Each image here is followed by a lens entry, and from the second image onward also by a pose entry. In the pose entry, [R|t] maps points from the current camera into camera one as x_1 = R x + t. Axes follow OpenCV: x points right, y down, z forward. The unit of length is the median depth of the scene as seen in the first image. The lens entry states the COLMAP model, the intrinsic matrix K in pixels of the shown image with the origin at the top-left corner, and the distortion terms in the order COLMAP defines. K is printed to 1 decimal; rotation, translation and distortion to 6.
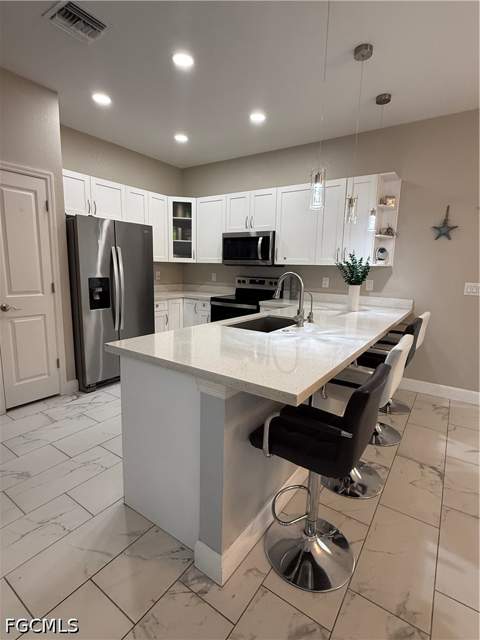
lens RADIAL K [[318.7, 0, 240.6], [0, 318.7, 317.2], [0, 0, 1]] dist [0.003167, 0.003869]
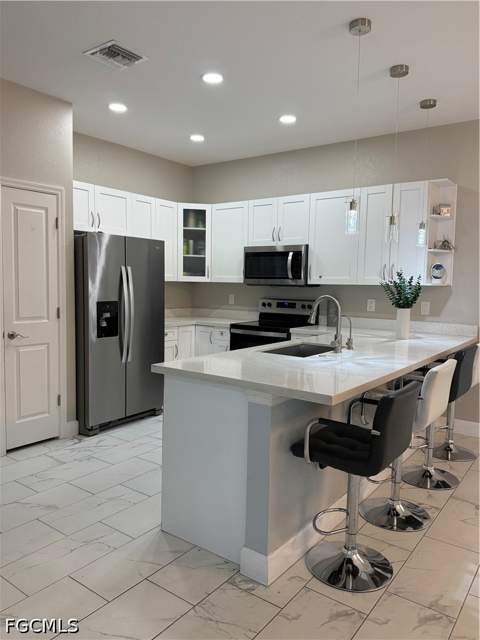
lens RADIAL K [[478.1, 0, 237.8], [0, 478.1, 320.8], [0, 0, 1]] dist [0.054037, -0.031061]
pose [[0.999446, -0.003743, -0.033067, -0.046592], [0.001220, 0.997109, -0.075979, 0.031885], [0.033256, 0.075897, 0.996561, -0.319411]]
